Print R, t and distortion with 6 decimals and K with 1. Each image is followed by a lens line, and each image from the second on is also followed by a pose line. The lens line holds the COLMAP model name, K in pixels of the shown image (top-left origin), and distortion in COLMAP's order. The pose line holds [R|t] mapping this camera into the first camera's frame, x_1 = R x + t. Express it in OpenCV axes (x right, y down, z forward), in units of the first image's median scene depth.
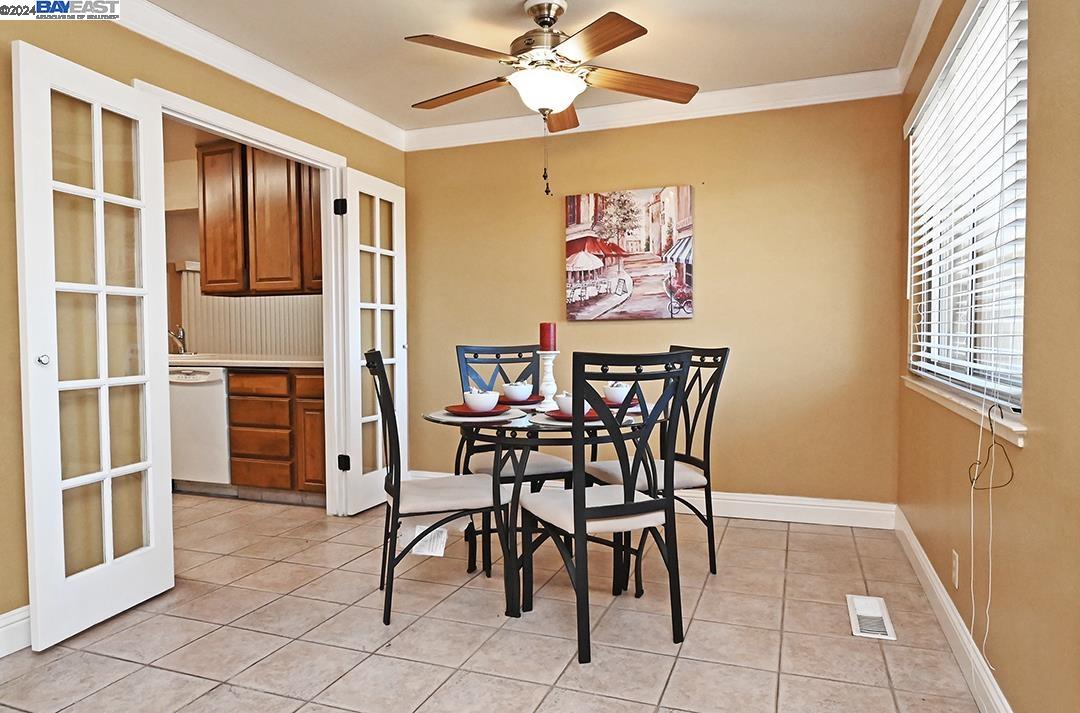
lens RADIAL K [[675.0, 0, 542.9], [0, 675.0, 356.4], [0, 0, 1]] dist [-0.003234, 0.005177]
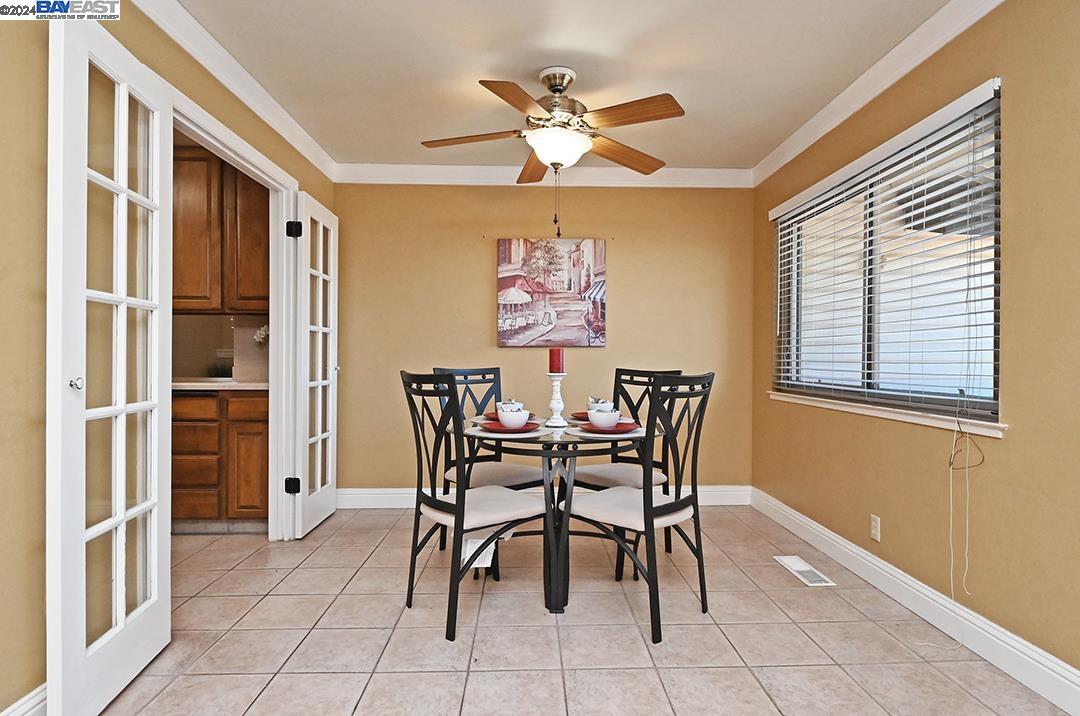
lens RADIAL K [[562.6, 0, 540.4], [0, 562.6, 359.3], [0, 0, 1]] dist [0.003447, -0.003378]
pose [[0.926922, 0.009276, 0.375140, -0.276590], [0.002870, 0.999490, -0.031805, -0.000723], [-0.375244, 0.030557, 0.926422, 0.093964]]
